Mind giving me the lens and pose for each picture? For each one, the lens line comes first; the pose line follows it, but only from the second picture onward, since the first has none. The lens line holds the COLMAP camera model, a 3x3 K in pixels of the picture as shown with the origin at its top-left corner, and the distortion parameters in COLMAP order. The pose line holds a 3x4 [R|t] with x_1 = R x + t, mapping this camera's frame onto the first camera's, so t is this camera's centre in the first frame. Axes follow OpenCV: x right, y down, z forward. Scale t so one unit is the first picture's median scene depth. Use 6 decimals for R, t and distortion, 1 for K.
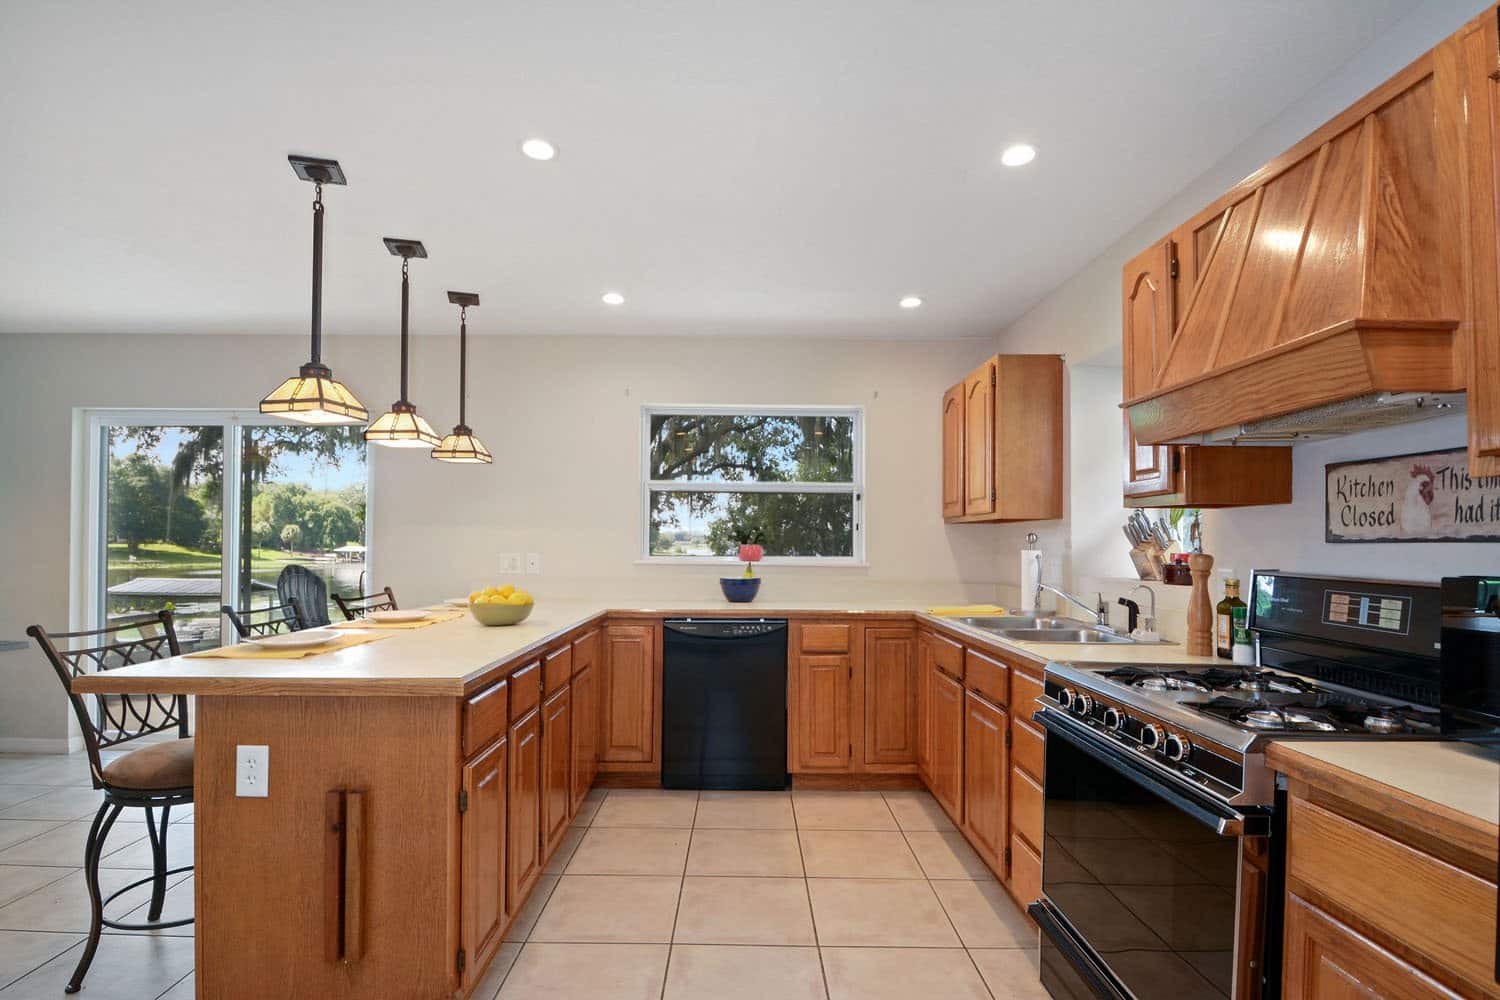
lens RADIAL K [[748.7, 0, 738.3], [0, 748.7, 539.2], [0, 0, 1]] dist [0.027828, 0.000143]
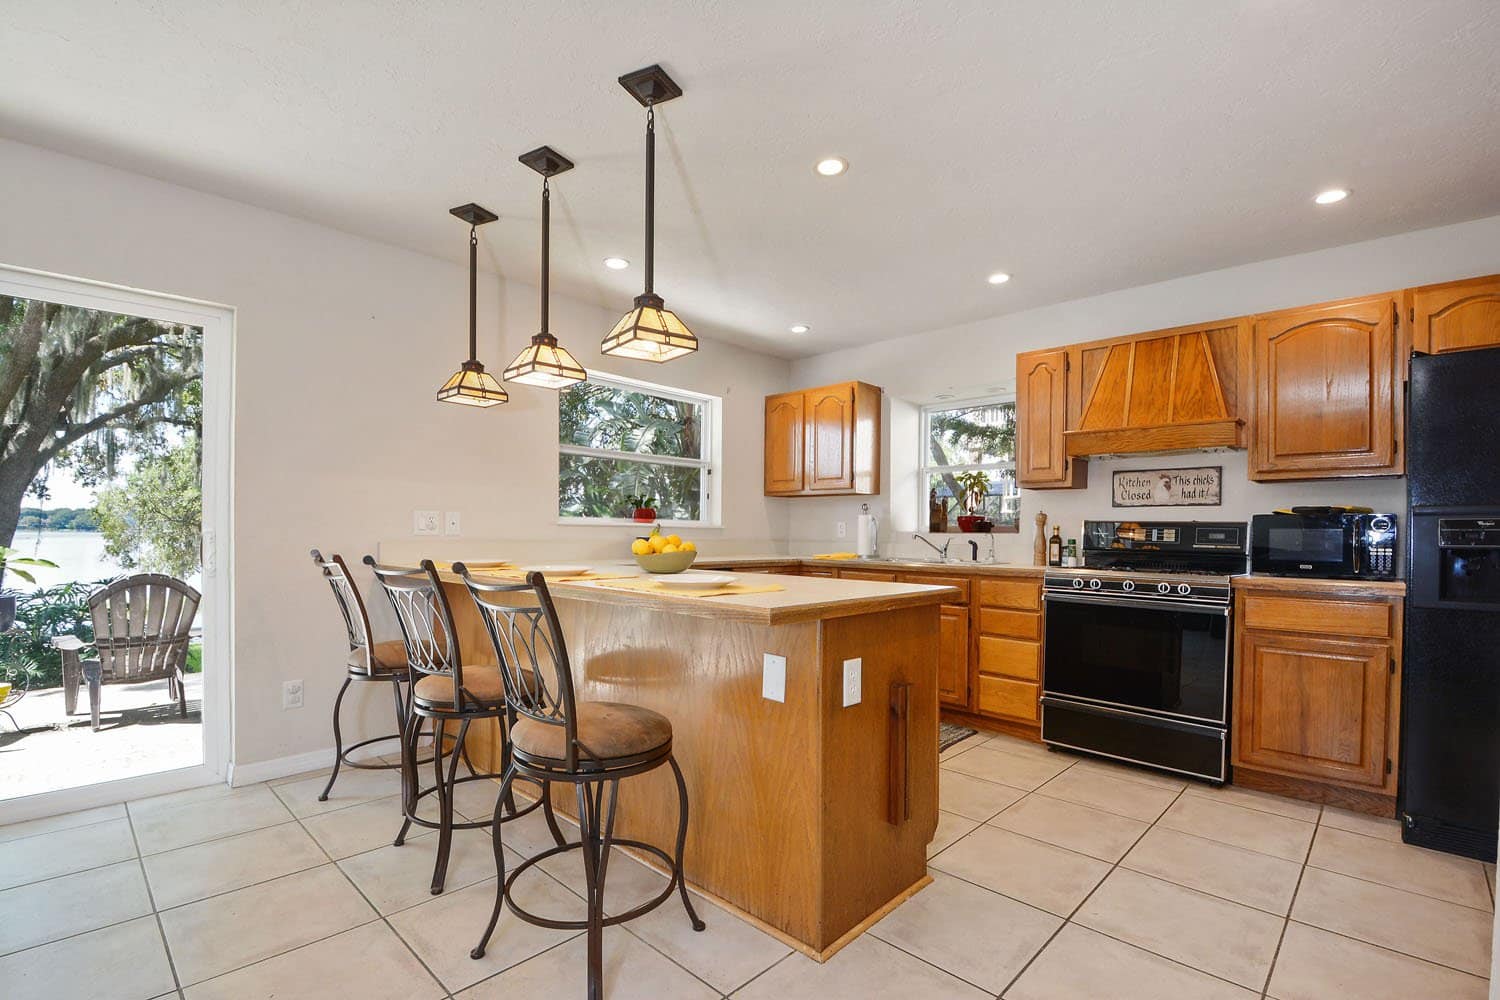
lens RADIAL K [[683.6, 0, 784.1], [0, 683.6, 526.2], [0, 0, 1]] dist [0.039894, -0.005169]
pose [[0.680941, 0.004954, 0.732322, -1.349796], [-0.010593, 0.999939, 0.003086, 0.064802], [-0.732262, -0.009859, 0.680952, 0.350610]]
